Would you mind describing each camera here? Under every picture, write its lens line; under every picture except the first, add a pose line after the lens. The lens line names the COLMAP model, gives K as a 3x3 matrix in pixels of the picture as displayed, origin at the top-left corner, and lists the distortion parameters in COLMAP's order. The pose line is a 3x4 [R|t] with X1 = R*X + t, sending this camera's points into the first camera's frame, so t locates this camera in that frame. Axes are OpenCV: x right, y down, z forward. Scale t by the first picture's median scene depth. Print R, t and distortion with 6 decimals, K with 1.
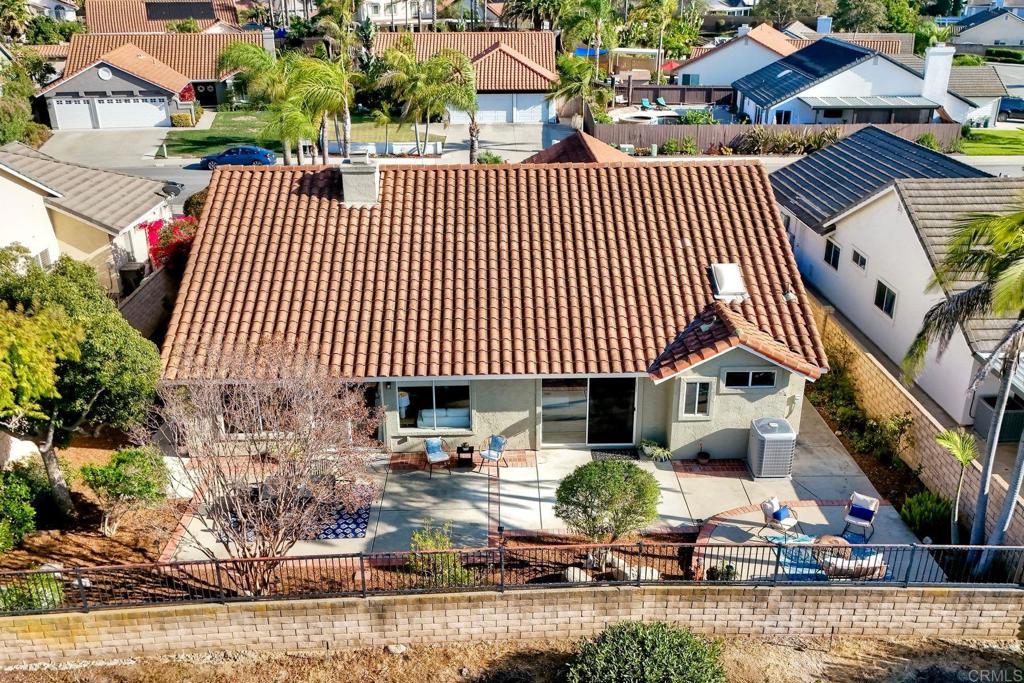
lens RADIAL K [[900.9, 0, 512.0], [0, 900.9, 341.5], [0, 0, 1]] dist [0.041928, 0.002932]
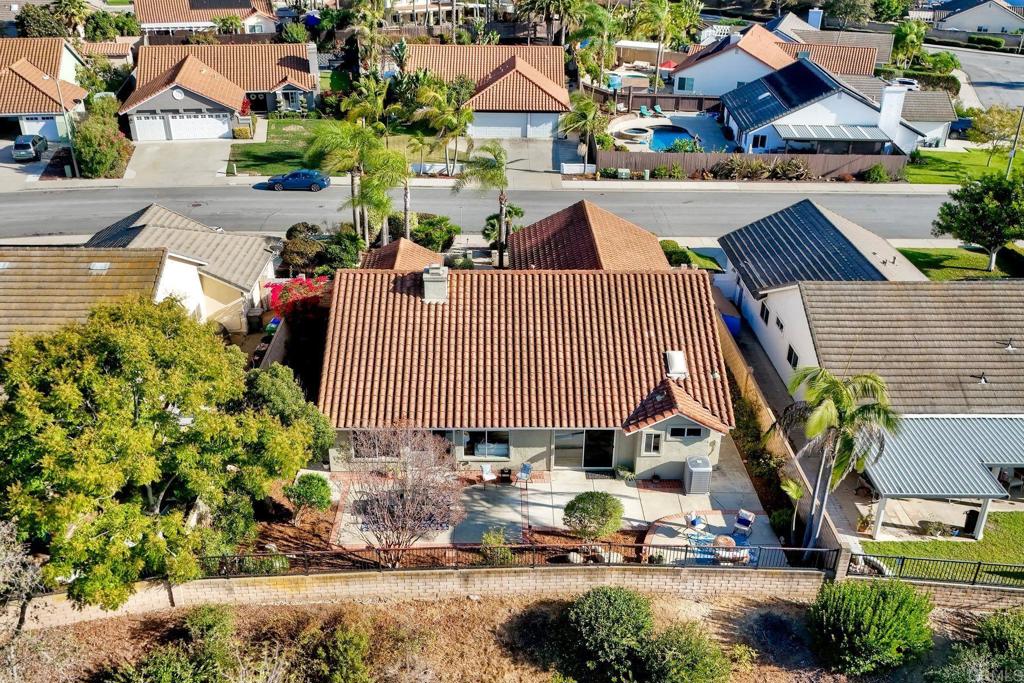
lens RADIAL K [[900.6, 0, 514.5], [0, 900.6, 336.5], [0, 0, 1]] dist [0.063285, -0.015413]
pose [[0.999834, 0.017944, 0.003176, -0.044432], [-0.018121, 0.997423, 0.069412, -0.219203], [-0.001923, -0.069458, 0.997583, -0.545998]]
